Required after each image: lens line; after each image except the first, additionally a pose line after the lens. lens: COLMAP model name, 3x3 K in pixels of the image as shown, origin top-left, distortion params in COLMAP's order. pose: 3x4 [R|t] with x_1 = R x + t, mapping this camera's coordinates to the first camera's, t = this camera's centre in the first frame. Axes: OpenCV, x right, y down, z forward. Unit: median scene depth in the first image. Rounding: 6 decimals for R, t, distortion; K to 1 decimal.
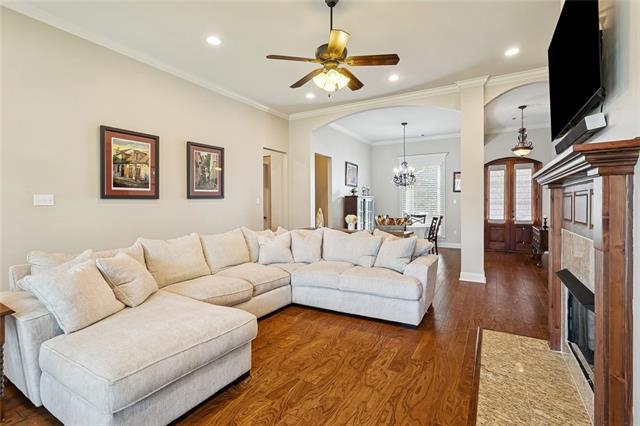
lens RADIAL K [[308.5, 0, 317.4], [0, 308.5, 209.7], [0, 0, 1]] dist [-0.000932, 0.000790]
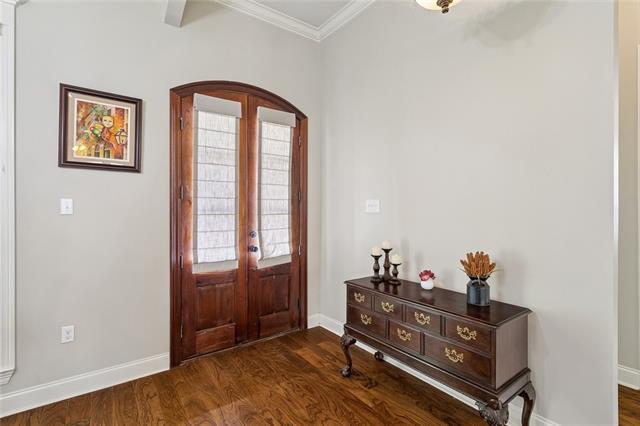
lens RADIAL K [[308.5, 0, 320.4], [0, 308.5, 206.7], [0, 0, 1]] dist [-0.000932, 0.000790]
pose [[0.376991, 0.009970, 0.926163, 0.324498], [0.017439, 0.999688, -0.017860, -0.019583], [-0.926053, 0.022885, 0.376699, 0.795525]]
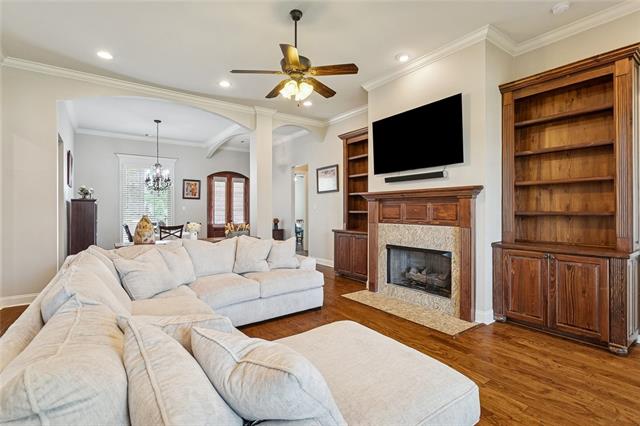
lens RADIAL K [[308.5, 0, 316.8], [0, 308.5, 211.4], [0, 0, 1]] dist [-0.000932, 0.000790]
pose [[0.394699, -0.001152, 0.918810, -0.353134], [0.017696, 0.999823, -0.006349, -0.001351], [-0.918640, 0.018766, 0.394650, 0.213648]]
